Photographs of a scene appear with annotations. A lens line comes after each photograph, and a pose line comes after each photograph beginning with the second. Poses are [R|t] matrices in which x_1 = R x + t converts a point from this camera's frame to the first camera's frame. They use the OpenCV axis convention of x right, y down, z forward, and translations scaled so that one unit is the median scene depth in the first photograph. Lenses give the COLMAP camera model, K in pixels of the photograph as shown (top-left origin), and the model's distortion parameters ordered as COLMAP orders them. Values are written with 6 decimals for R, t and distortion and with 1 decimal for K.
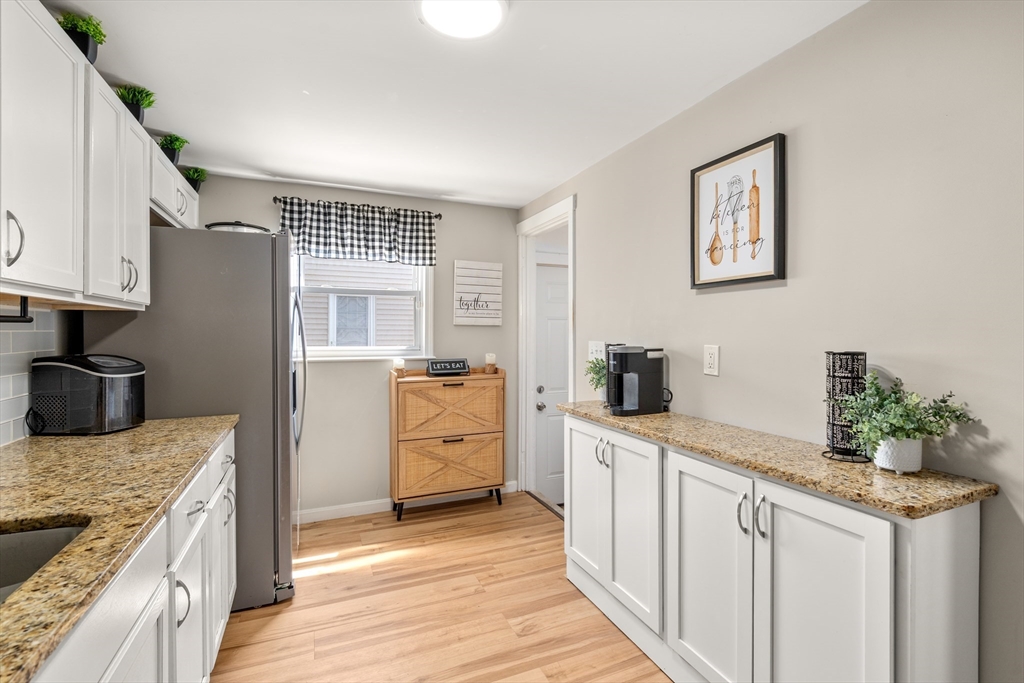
lens RADIAL K [[465.4, 0, 512.4], [0, 465.4, 333.4], [0, 0, 1]] dist [-0.001237, -0.000008]
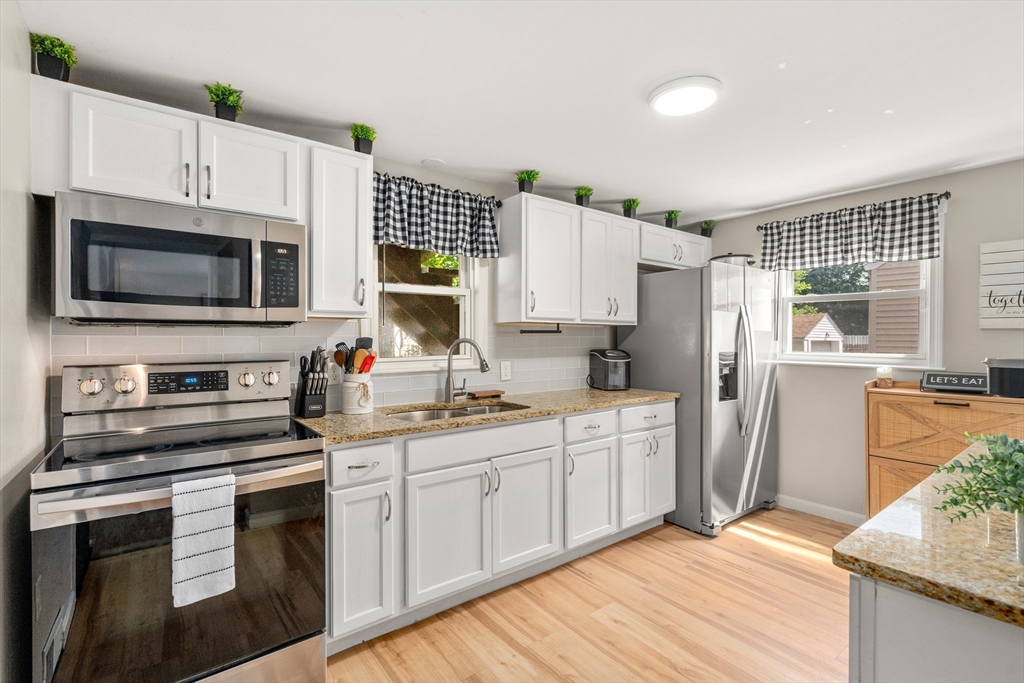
lens RADIAL K [[465.4, 0, 512.4], [0, 465.4, 333.4], [0, 0, 1]] dist [-0.001237, -0.000008]
pose [[0.251138, -0.006984, -0.967926, 0.469599], [-0.005337, 0.999949, -0.008600, 0.000181], [0.967936, 0.007325, 0.251088, 0.072728]]
